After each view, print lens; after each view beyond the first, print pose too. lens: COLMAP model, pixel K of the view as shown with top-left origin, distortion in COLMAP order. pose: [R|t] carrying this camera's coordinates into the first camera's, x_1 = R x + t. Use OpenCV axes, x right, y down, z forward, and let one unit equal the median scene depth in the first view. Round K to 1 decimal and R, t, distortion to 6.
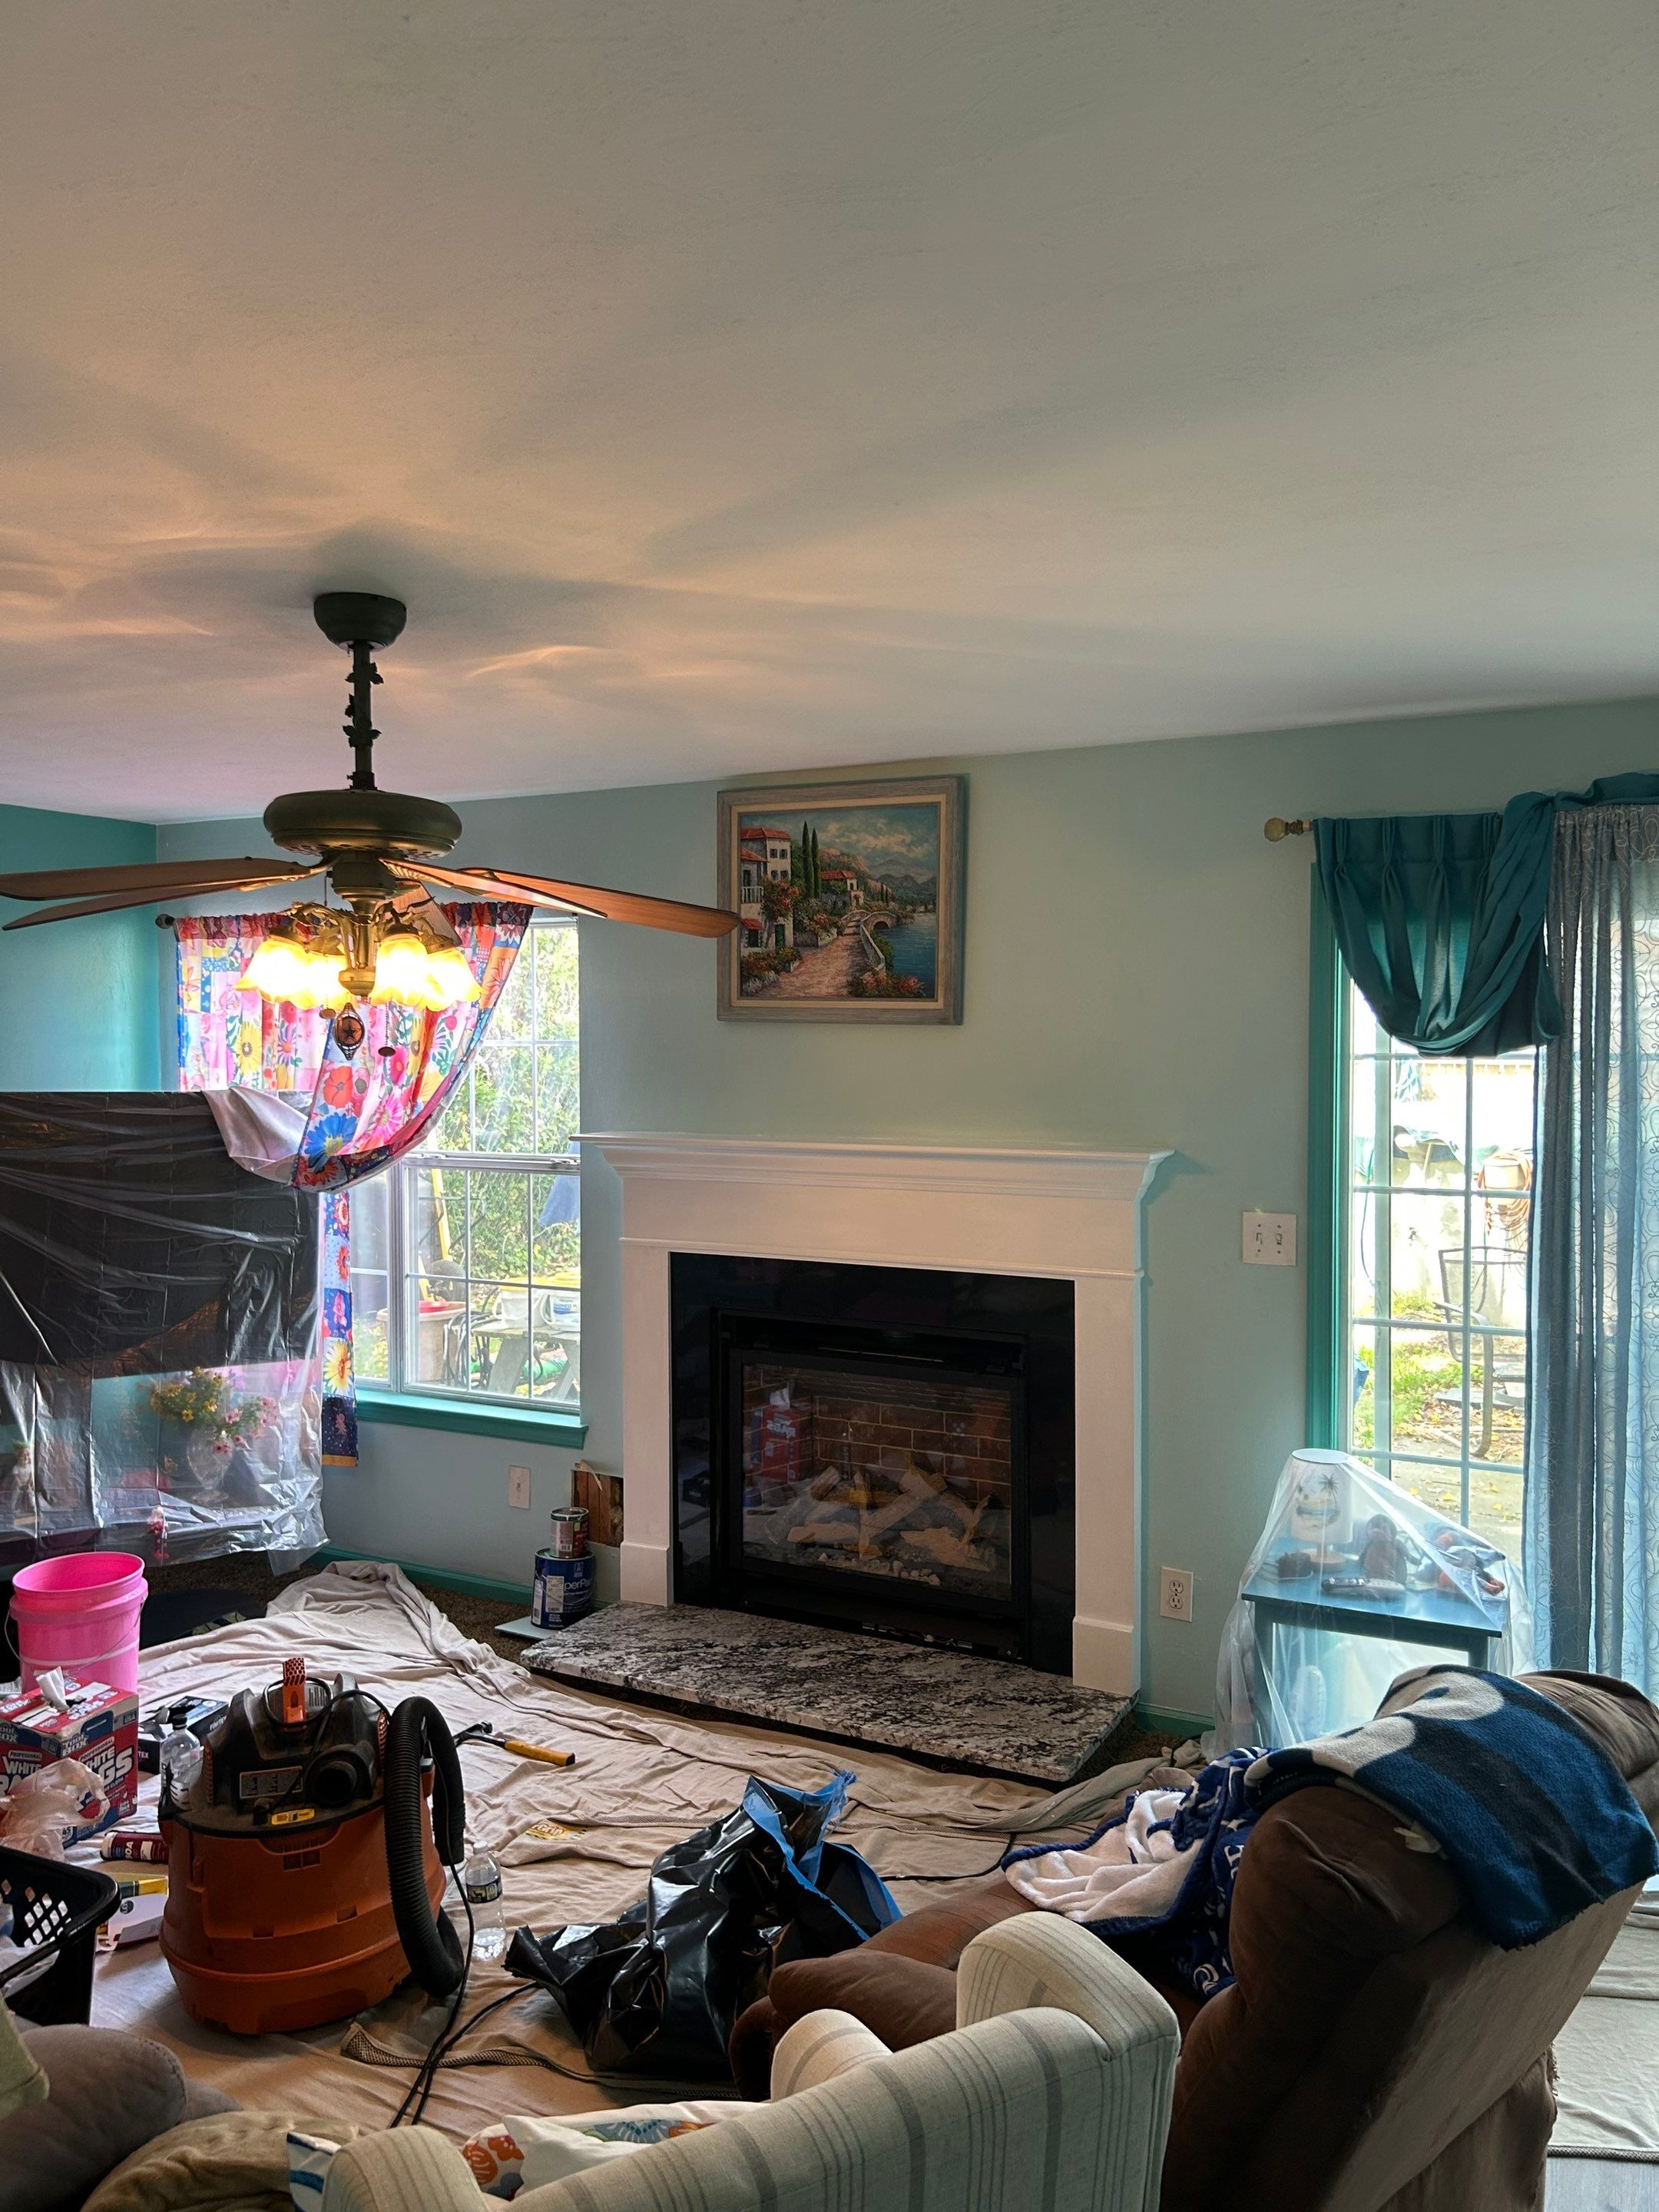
lens RADIAL K [[1666.9, 0, 849.2], [0, 1666.9, 1063.7], [0, 0, 1]] dist [0.009155, -0.012216]
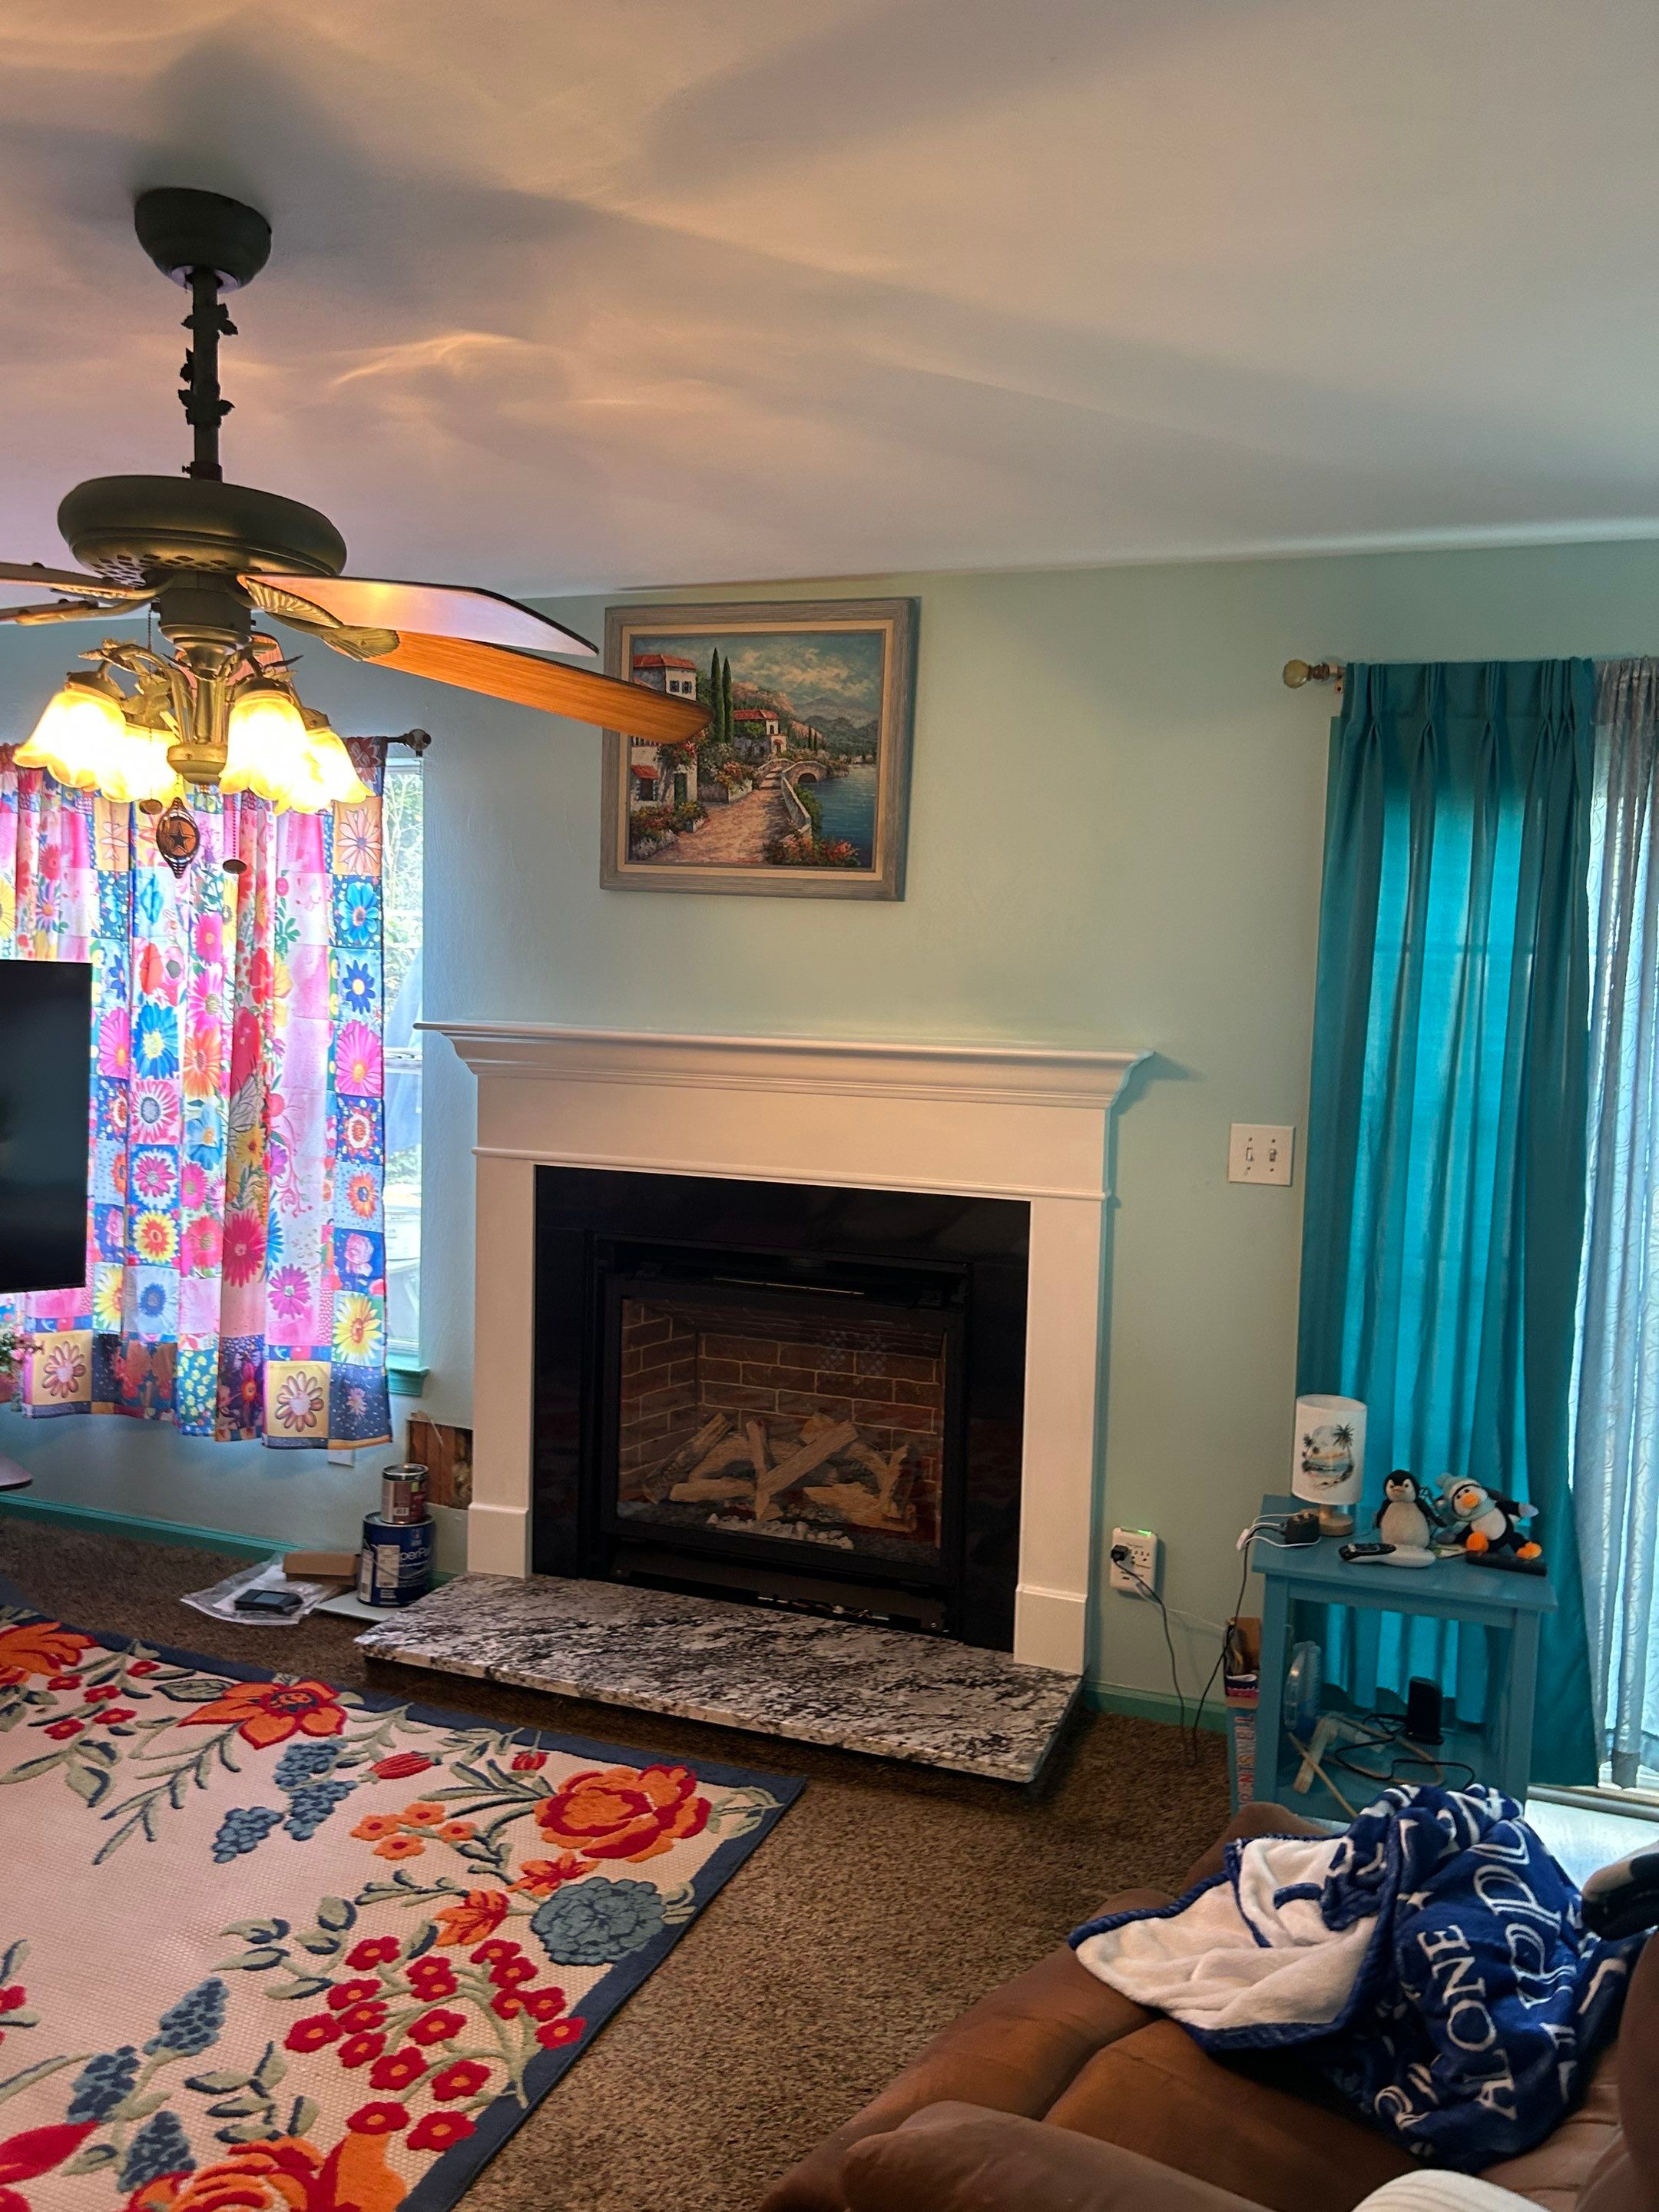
lens RADIAL K [[1666.9, 0, 858.8], [0, 1666.9, 1093.2], [0, 0, 1]] dist [0.009155, -0.012216]
pose [[0.989232, 0.019920, 0.144996, -0.073832], [-0.028421, 0.997982, 0.056790, 0.026928], [-0.143572, -0.060300, 0.987801, 0.159526]]
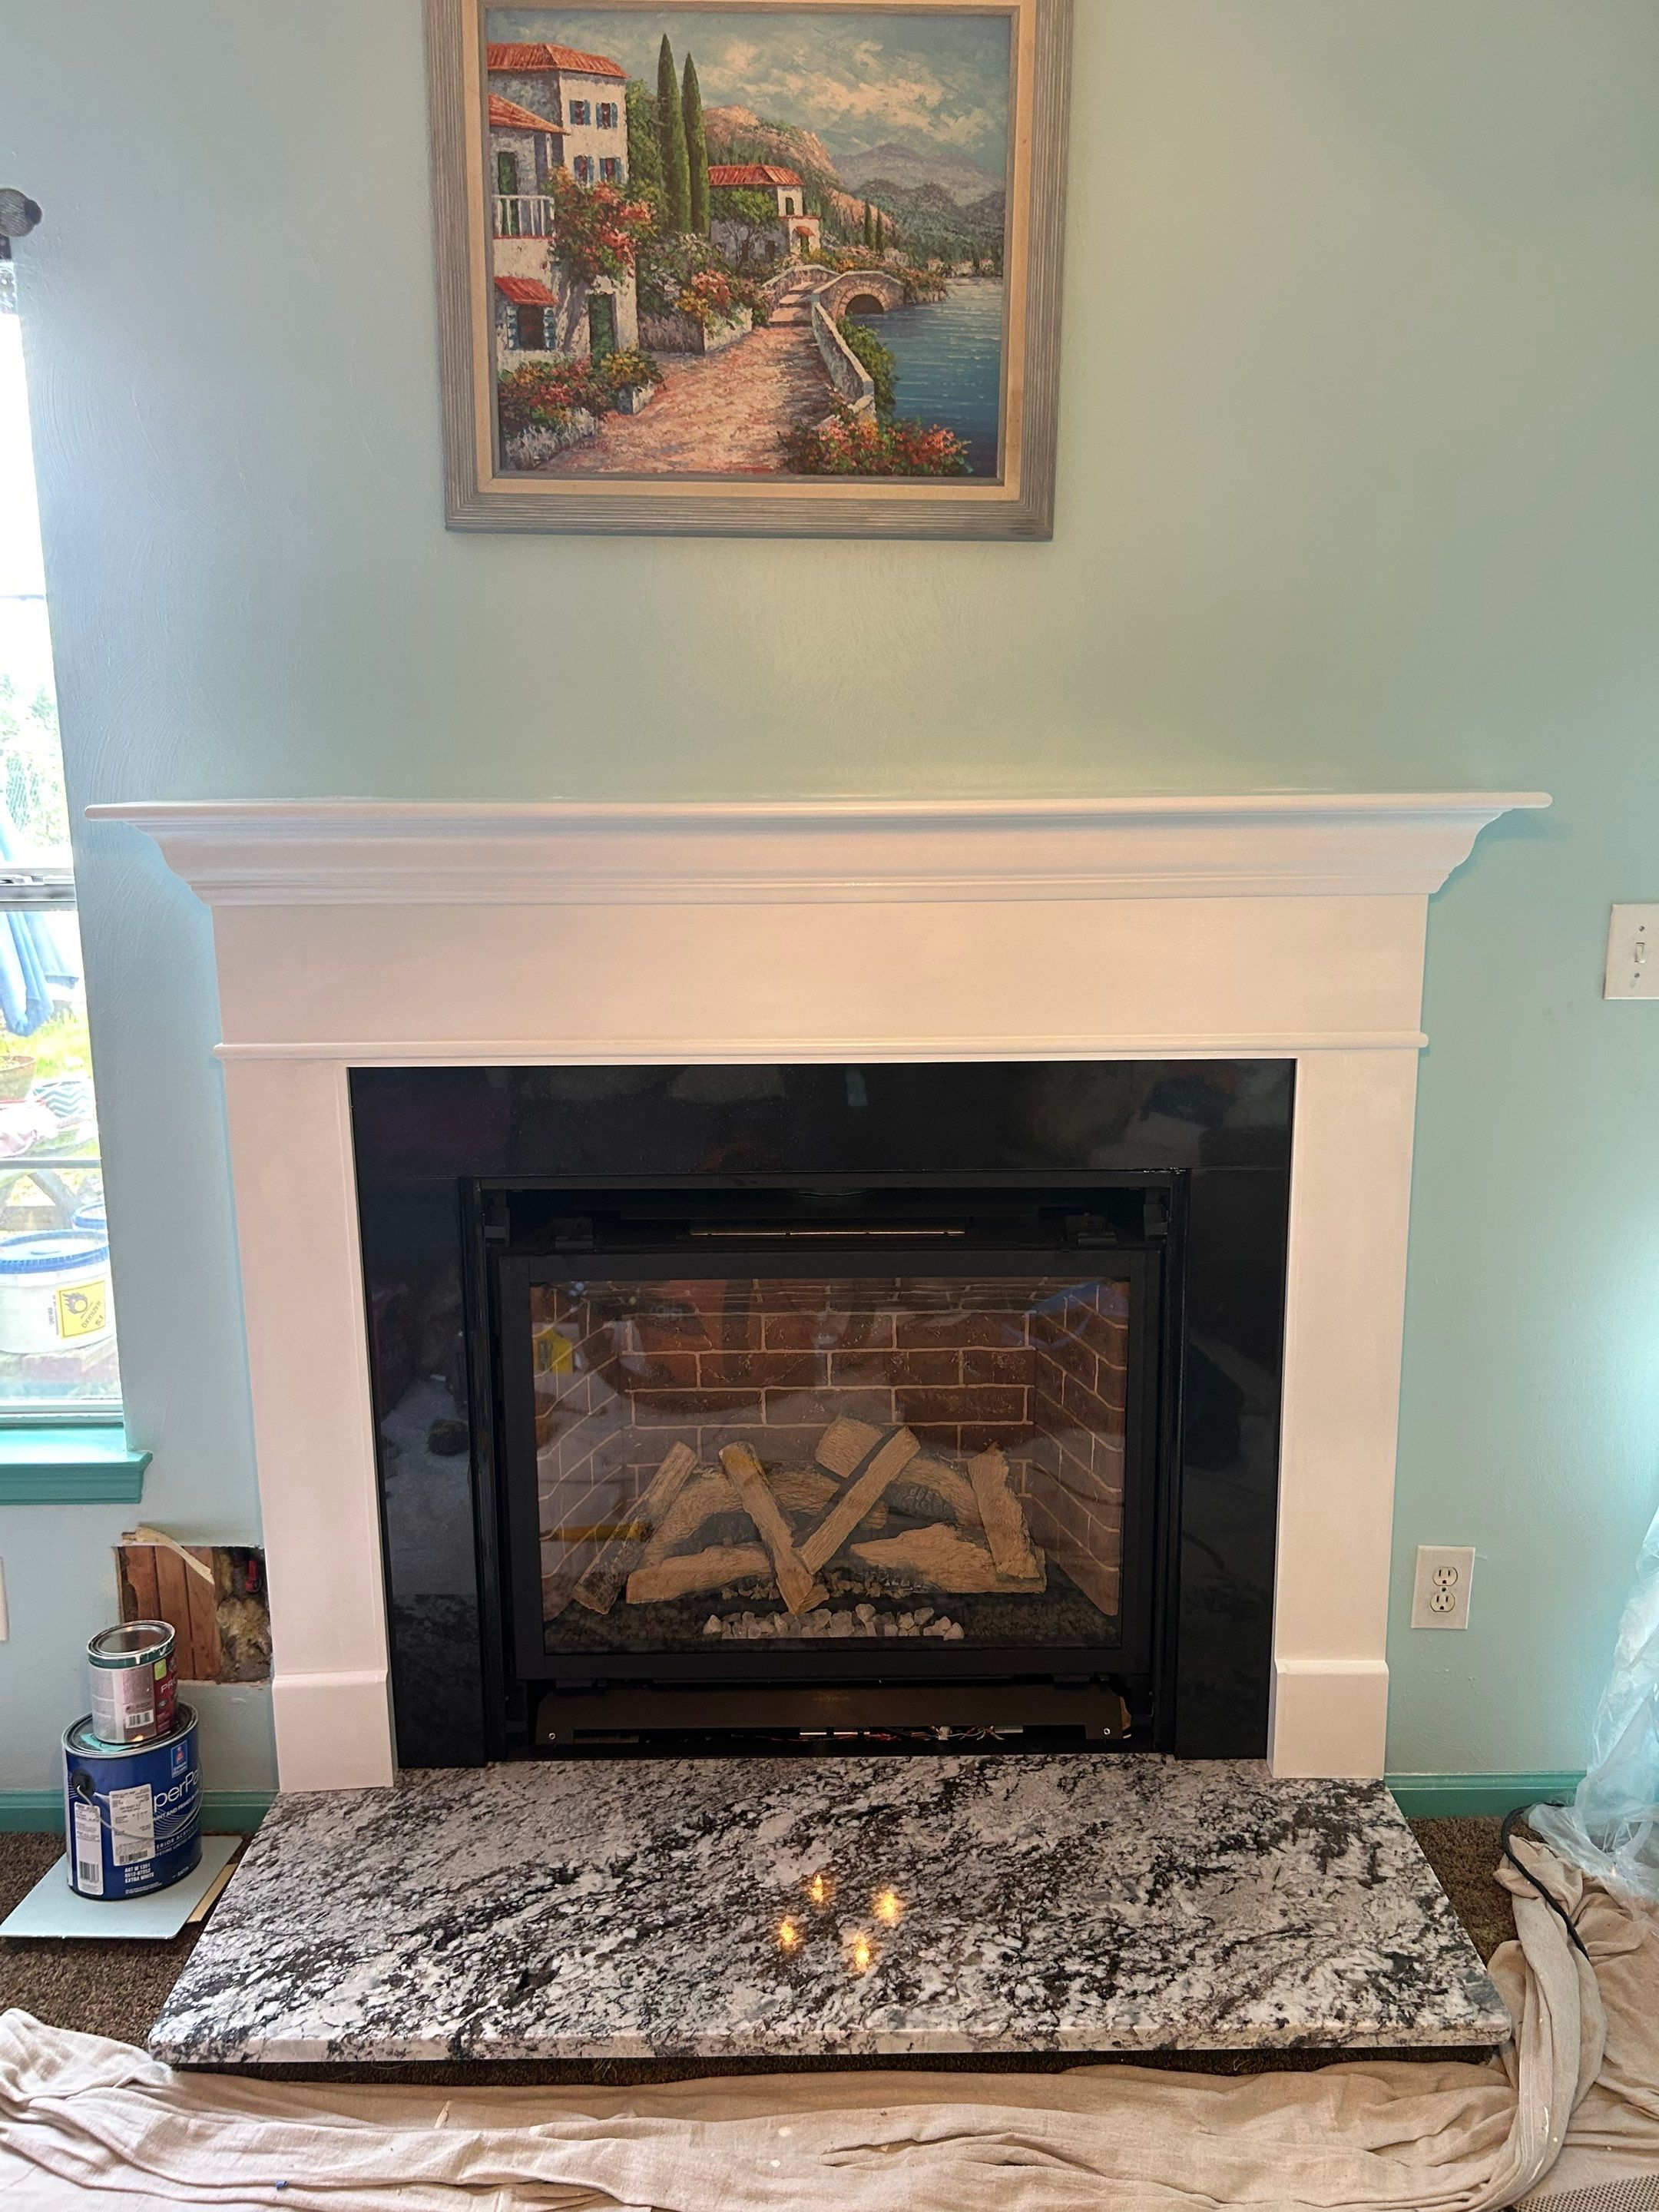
lens RADIAL K [[1666.9, 0, 845.3], [0, 1666.9, 1098.2], [0, 0, 1]] dist [0.009155, -0.012216]
pose [[0.882701, -0.094828, 0.460269, -0.212215], [0.015070, 0.984637, 0.173961, 0.048816], [-0.469694, -0.146620, 0.870569, 0.583981]]
